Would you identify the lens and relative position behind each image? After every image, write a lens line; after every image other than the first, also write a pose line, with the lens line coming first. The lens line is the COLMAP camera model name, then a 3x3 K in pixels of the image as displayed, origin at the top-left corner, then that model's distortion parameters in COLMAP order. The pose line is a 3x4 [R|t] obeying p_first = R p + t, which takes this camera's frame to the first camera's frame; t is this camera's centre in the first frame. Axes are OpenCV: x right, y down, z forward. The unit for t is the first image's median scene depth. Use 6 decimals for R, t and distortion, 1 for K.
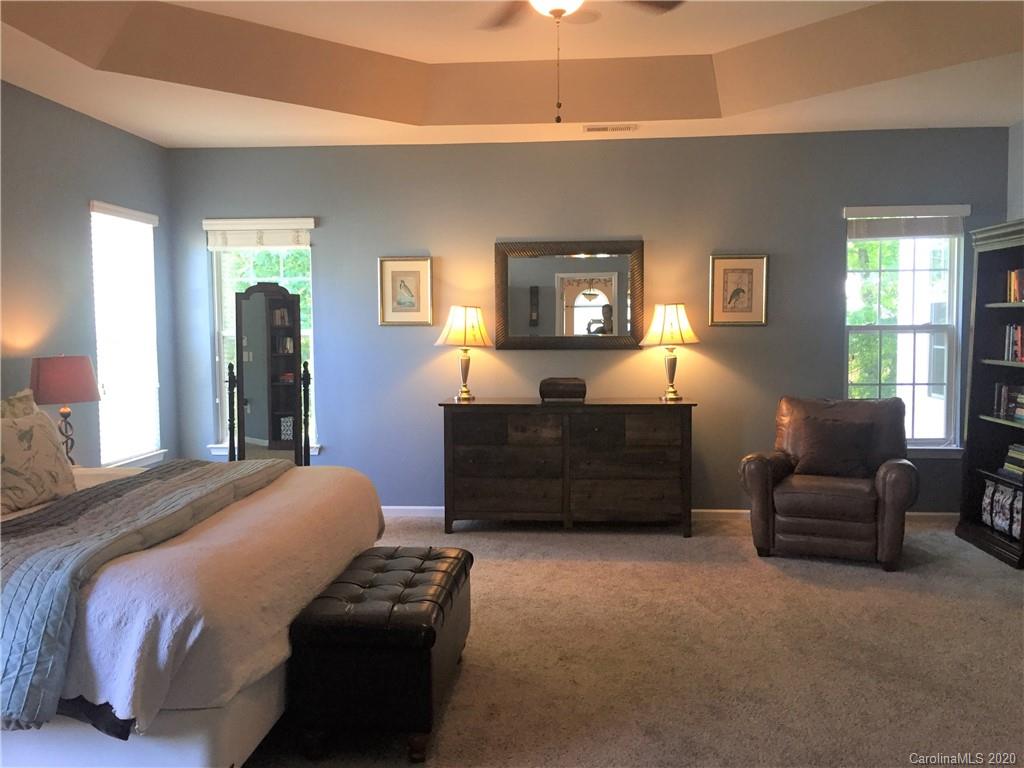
lens RADIAL K [[882.2, 0, 512.7], [0, 882.2, 384.0], [0, 0, 1]] dist [0.062884, -0.023613]
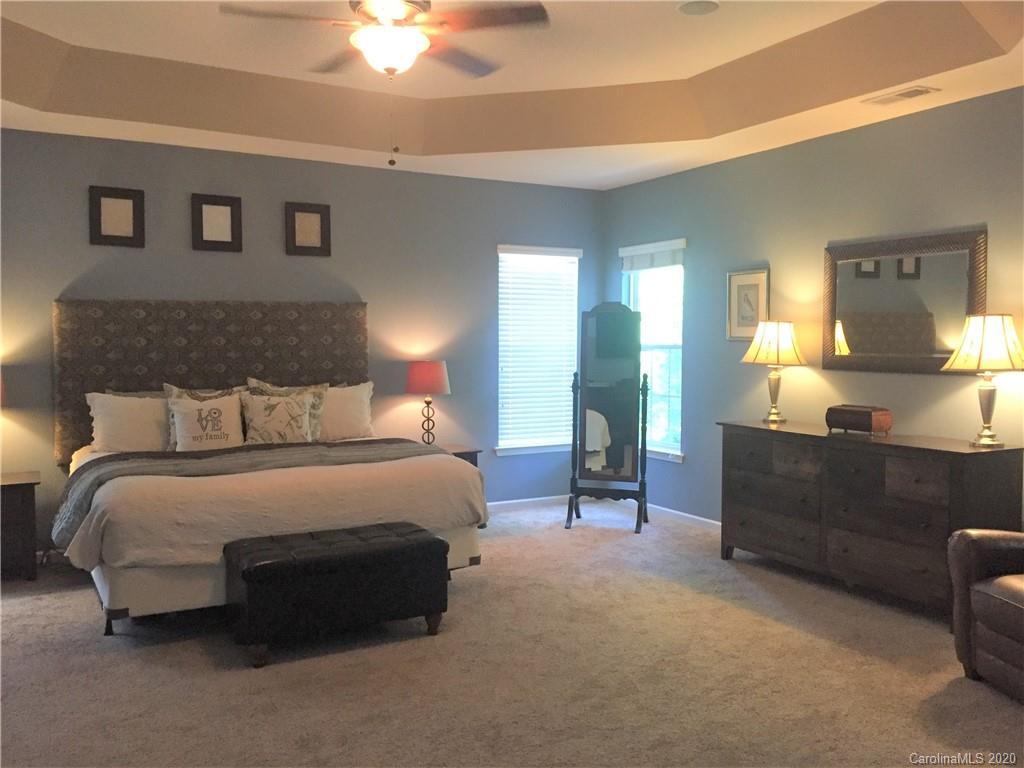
lens RADIAL K [[882.2, 0, 512.0], [0, 882.2, 383.1], [0, 0, 1]] dist [0.062884, -0.023613]
pose [[0.559027, 0.050109, -0.827634, 0.591017], [-0.061418, 0.997932, 0.018935, -0.025073], [0.826872, 0.040247, 0.560949, 0.272267]]
